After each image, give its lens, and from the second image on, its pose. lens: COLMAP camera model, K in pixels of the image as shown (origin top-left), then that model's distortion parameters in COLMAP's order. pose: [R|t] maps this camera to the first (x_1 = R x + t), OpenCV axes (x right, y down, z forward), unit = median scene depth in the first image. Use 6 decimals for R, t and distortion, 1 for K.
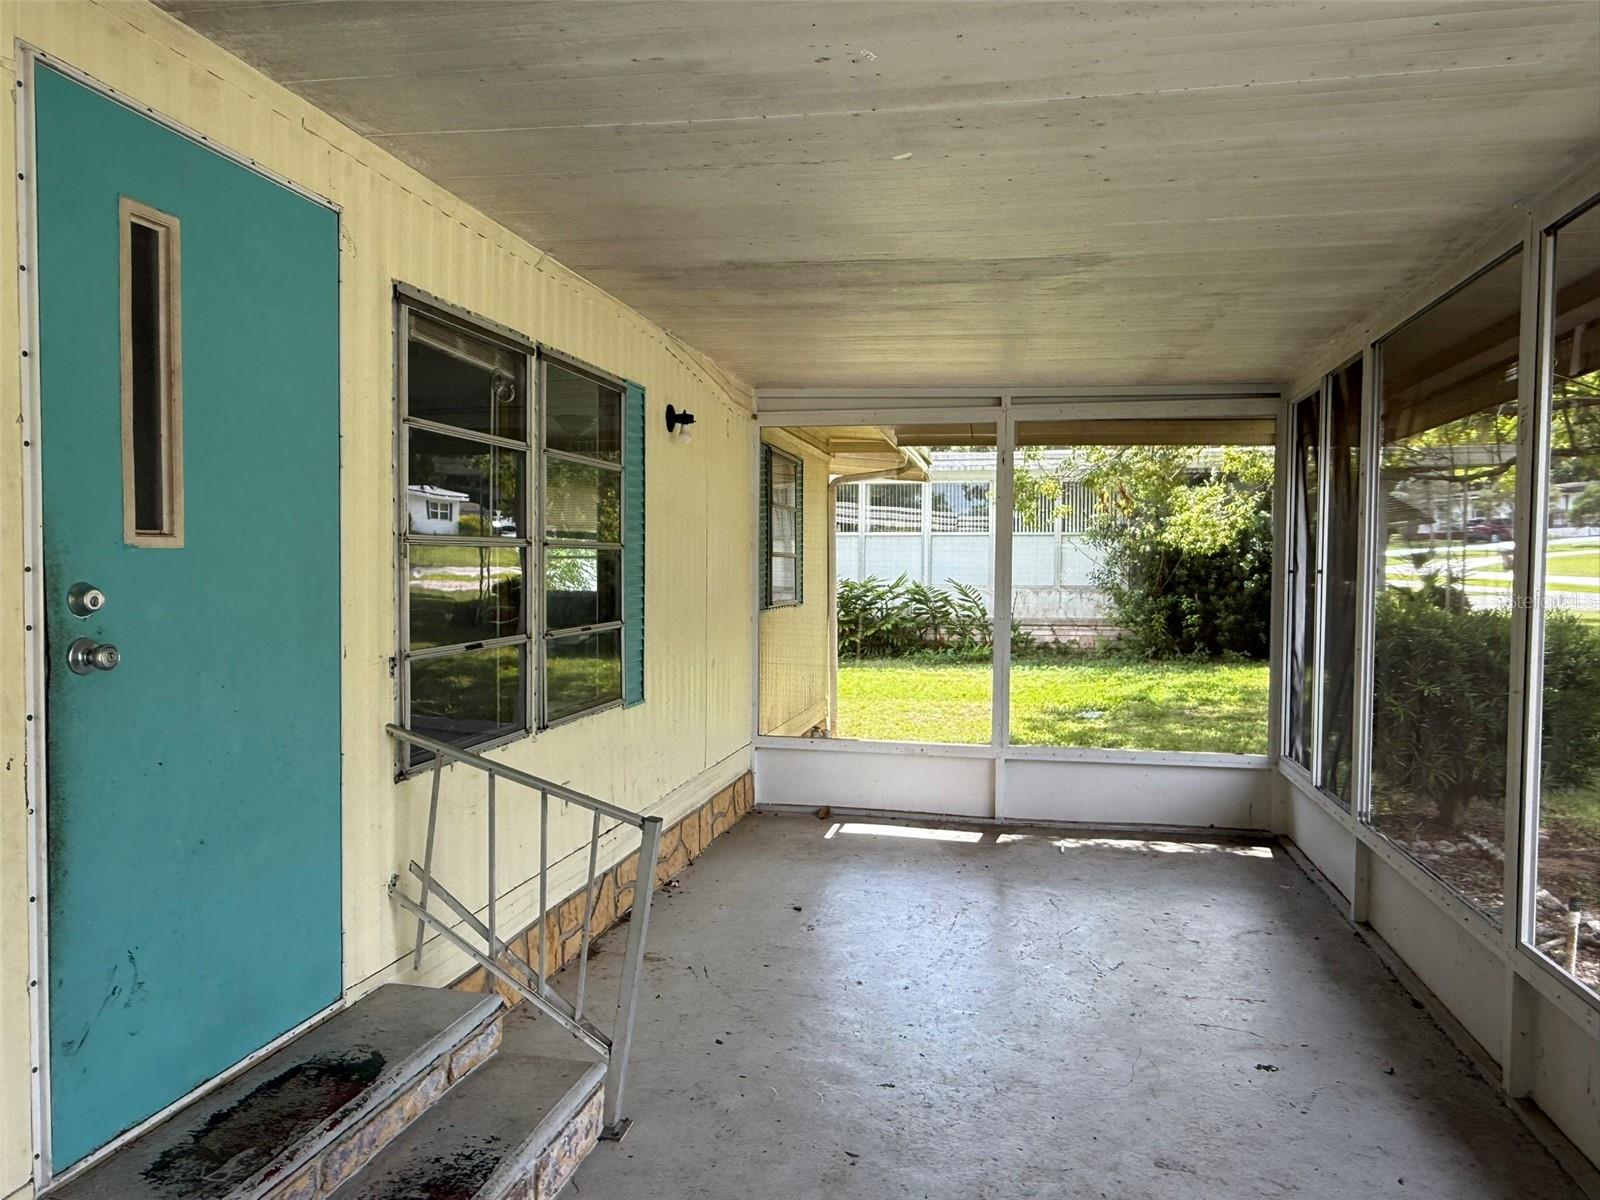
lens RADIAL K [[1074.0, 0, 803.4], [0, 1074.0, 602.5], [0, 0, 1]] dist [-0.017183, 0.004535]
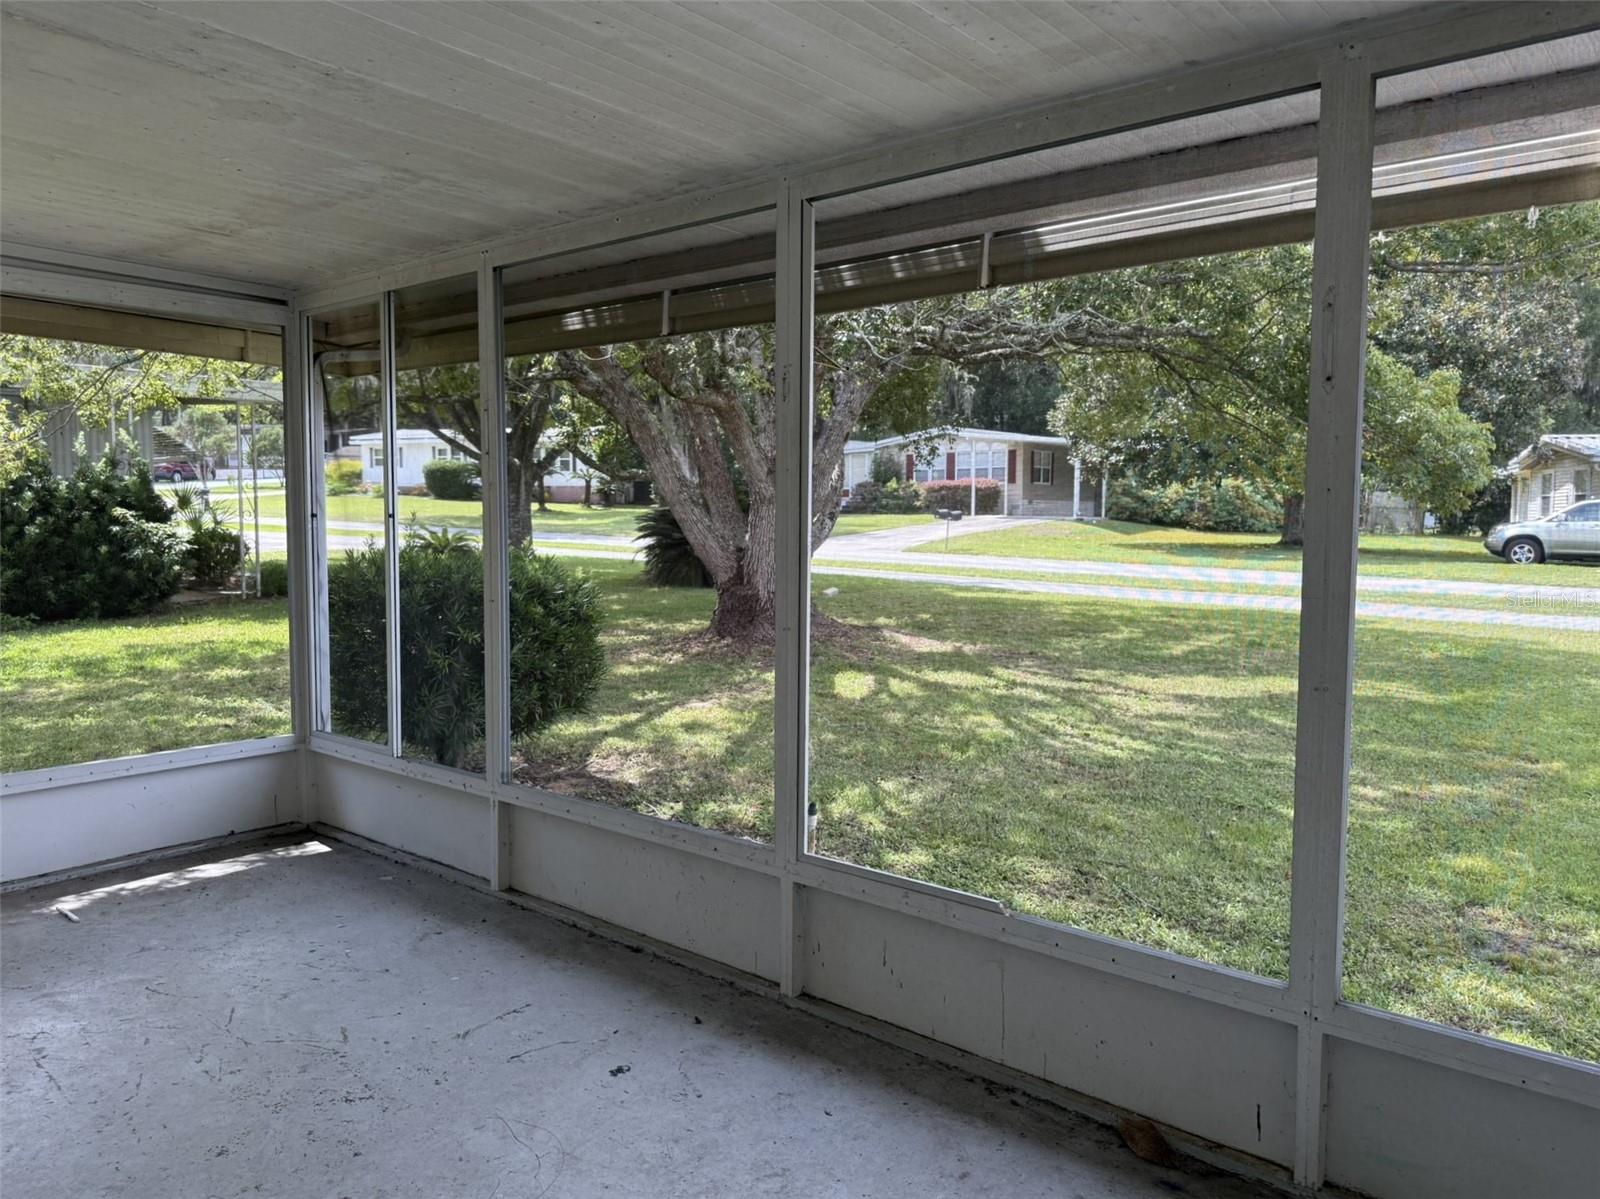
lens RADIAL K [[1146.7, 0, 802.0], [0, 1146.7, 595.2], [0, 0, 1]] dist [-0.005879, -0.010793]
pose [[0.457287, -0.064023, 0.887012, -0.204307], [0.025293, 0.997938, 0.058990, -0.010031], [-0.888959, -0.004540, 0.457964, 0.267462]]
